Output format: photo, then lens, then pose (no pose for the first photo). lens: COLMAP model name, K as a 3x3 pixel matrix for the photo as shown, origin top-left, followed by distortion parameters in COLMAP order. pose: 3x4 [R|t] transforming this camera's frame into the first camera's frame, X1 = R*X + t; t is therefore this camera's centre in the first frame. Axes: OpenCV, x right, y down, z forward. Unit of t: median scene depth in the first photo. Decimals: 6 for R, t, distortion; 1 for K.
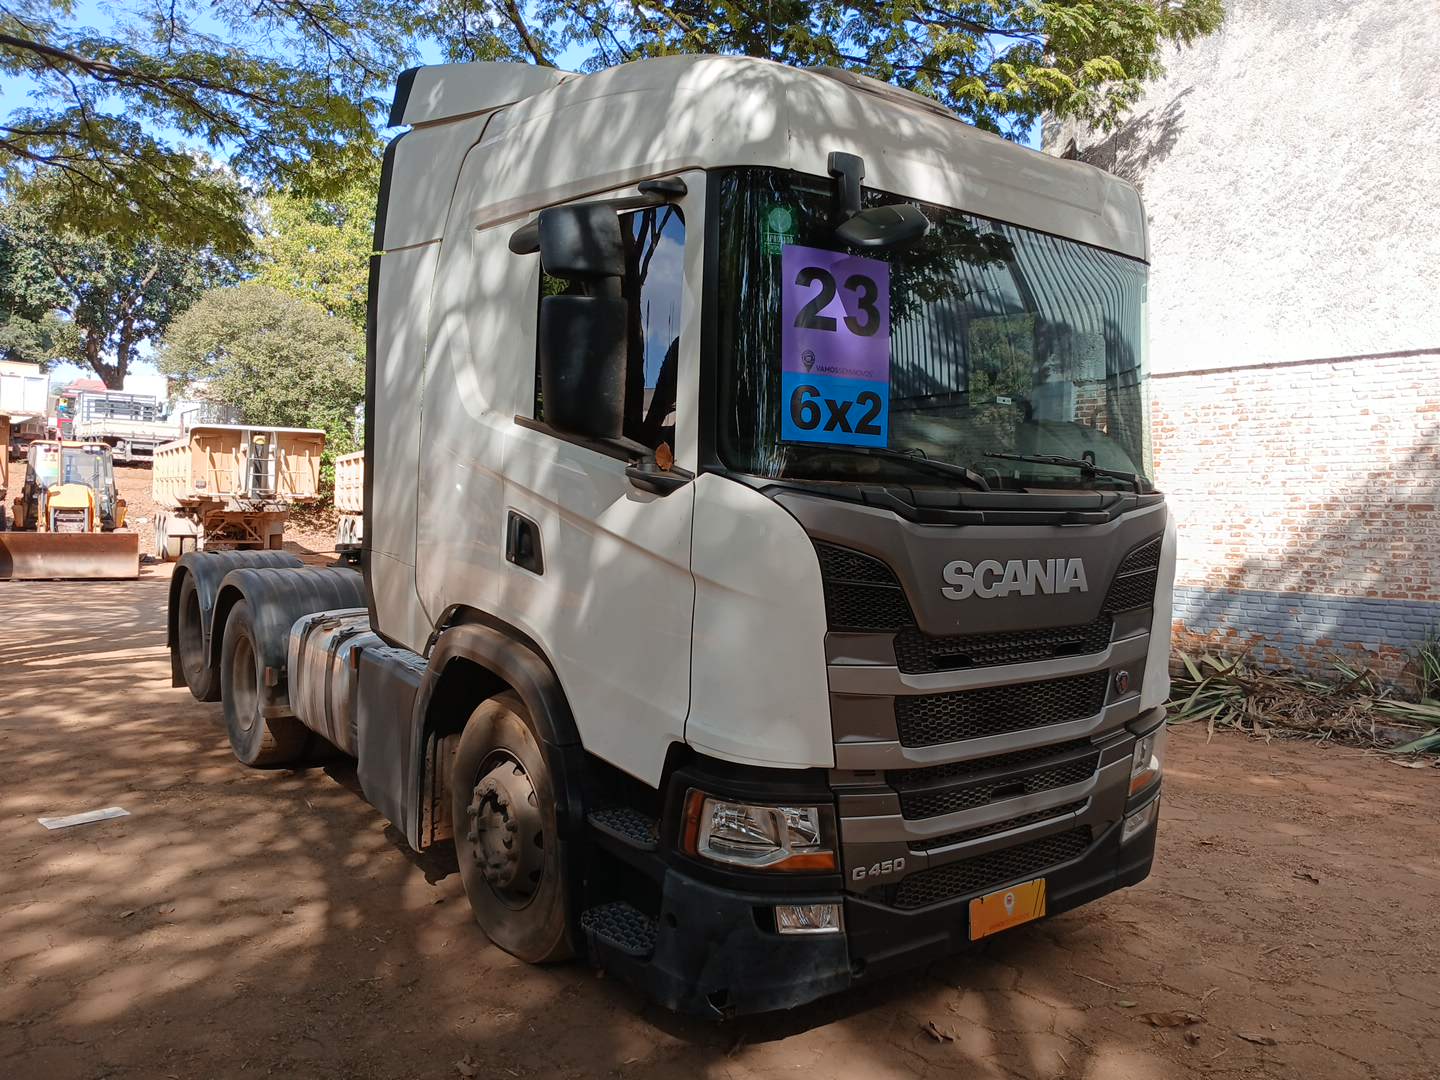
lens RADIAL K [[1121.9, 0, 720.0], [0, 1121.9, 540.0], [0, 0, 1]] dist [-0.003733, -0.013370]
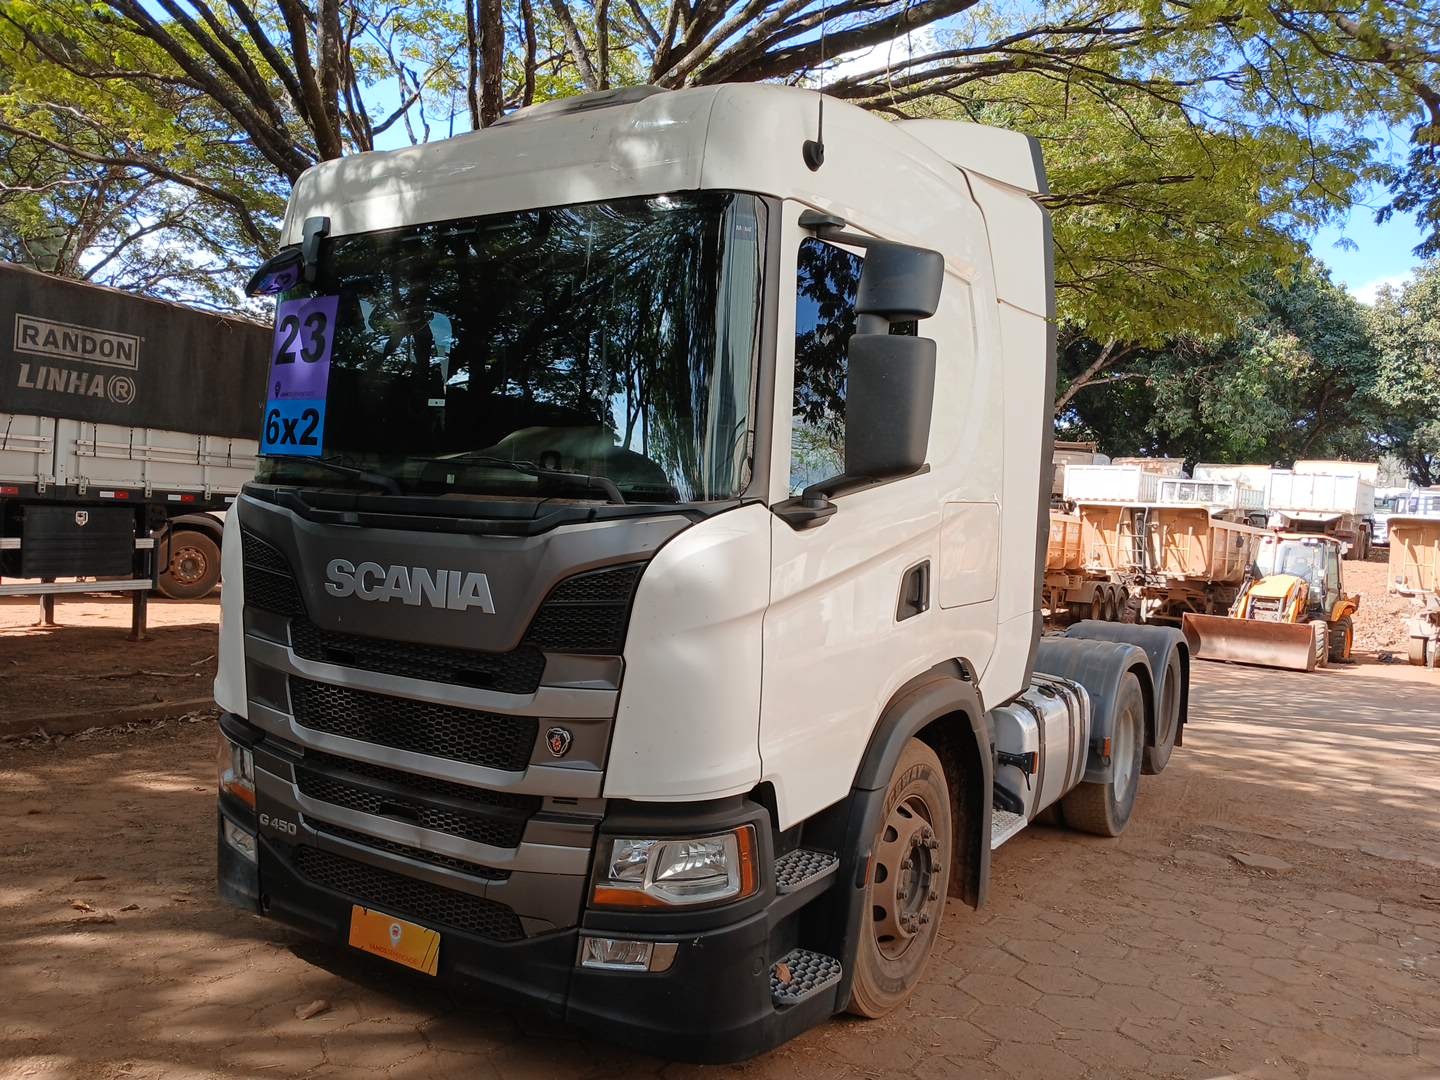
lens RADIAL K [[1129.1, 0, 720.0], [0, 1129.1, 540.0], [0, 0, 1]] dist [-0.001310, -0.005559]
pose [[0.364708, 0.003424, -0.931116, 1.200161], [-0.092998, 0.995127, -0.032767, 0.001994], [0.926466, 0.098542, 0.363249, 0.853202]]
